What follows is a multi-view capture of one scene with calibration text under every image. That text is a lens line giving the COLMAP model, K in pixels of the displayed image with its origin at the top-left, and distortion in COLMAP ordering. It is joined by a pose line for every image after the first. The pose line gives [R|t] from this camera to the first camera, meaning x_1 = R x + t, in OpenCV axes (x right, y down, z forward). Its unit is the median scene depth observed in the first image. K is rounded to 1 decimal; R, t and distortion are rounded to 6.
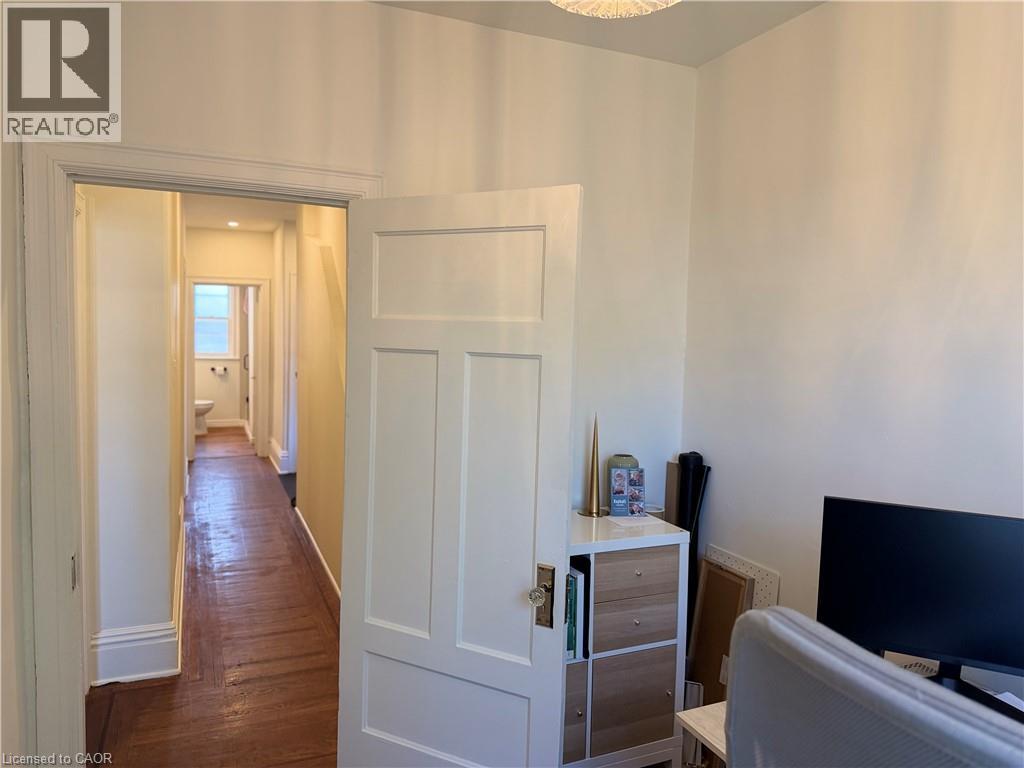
lens RADIAL K [[730.0, 0, 512.0], [0, 730.0, 384.0], [0, 0, 1]] dist [0.094979, -0.129093]
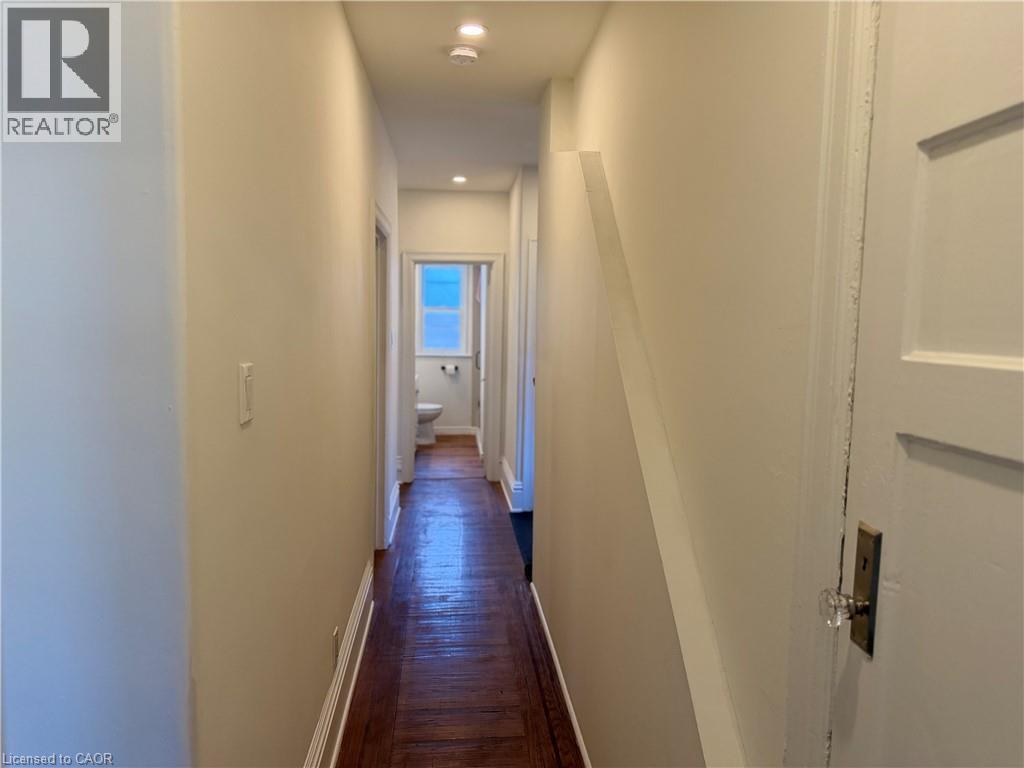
lens RADIAL K [[730.0, 0, 512.0], [0, 730.0, 384.0], [0, 0, 1]] dist [0.094979, -0.129093]
pose [[0.950554, 0.014886, -0.310202, -0.078845], [-0.013395, 0.999886, 0.006936, -0.010576], [0.310270, -0.002438, 0.950646, 0.267934]]
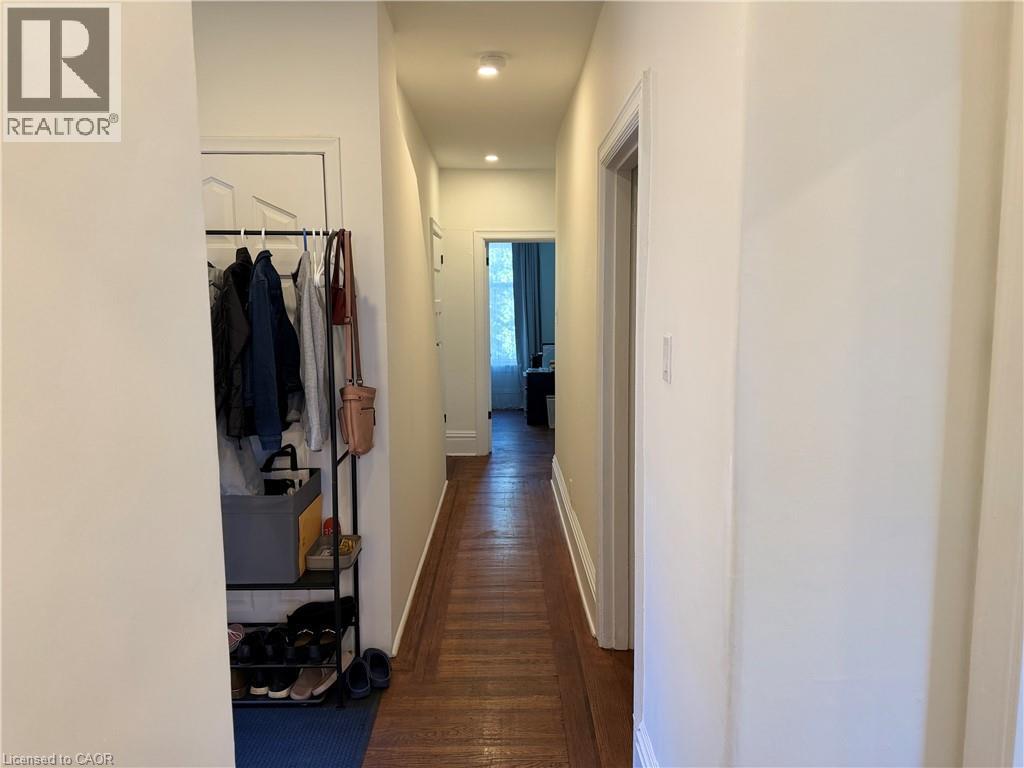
lens RADIAL K [[730.0, 0, 512.0], [0, 730.0, 384.0], [0, 0, 1]] dist [0.094979, -0.129093]
pose [[-0.925577, -0.068122, 0.372379, -0.386107], [0.005341, 0.981227, 0.192780, -0.071594], [-0.378521, 0.180422, -0.907838, 0.996778]]
